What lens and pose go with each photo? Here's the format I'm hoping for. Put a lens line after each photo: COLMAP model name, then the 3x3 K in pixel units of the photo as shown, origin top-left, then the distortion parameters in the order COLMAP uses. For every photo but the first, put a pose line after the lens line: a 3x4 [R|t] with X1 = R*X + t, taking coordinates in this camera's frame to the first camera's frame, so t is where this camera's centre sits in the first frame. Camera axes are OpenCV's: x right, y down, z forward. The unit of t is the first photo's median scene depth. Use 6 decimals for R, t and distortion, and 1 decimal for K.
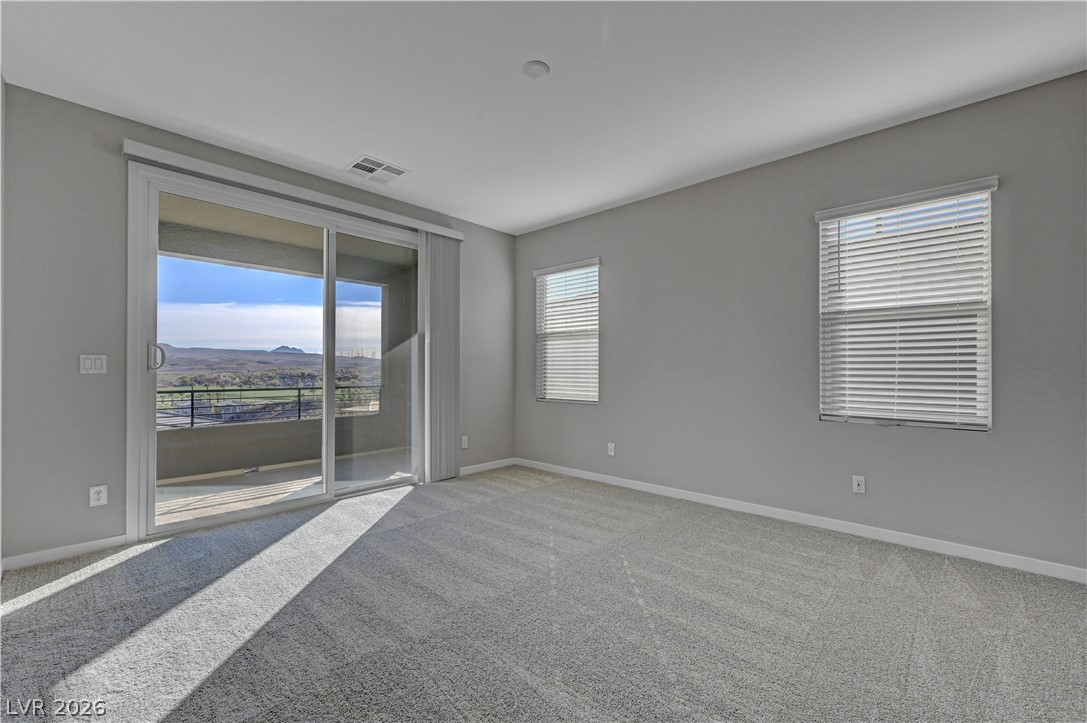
lens RADIAL K [[454.6, 0, 550.3], [0, 454.6, 366.6], [0, 0, 1]] dist [0.000359, -0.000011]
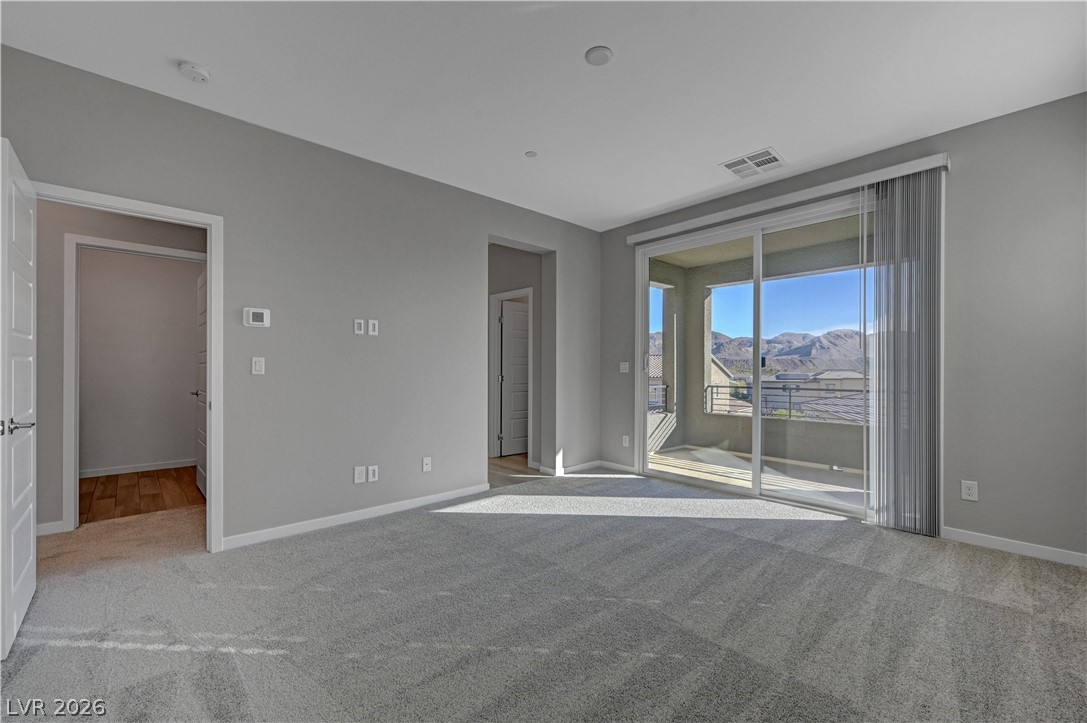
lens RADIAL K [[454.6, 0, 545.6], [0, 454.6, 365.7], [0, 0, 1]] dist [0.000359, -0.000011]
pose [[-0.089362, -0.009498, -0.995954, 0.443537], [0.006280, 0.999929, -0.010099, 0.002467], [0.995979, -0.007157, -0.089296, 0.464014]]
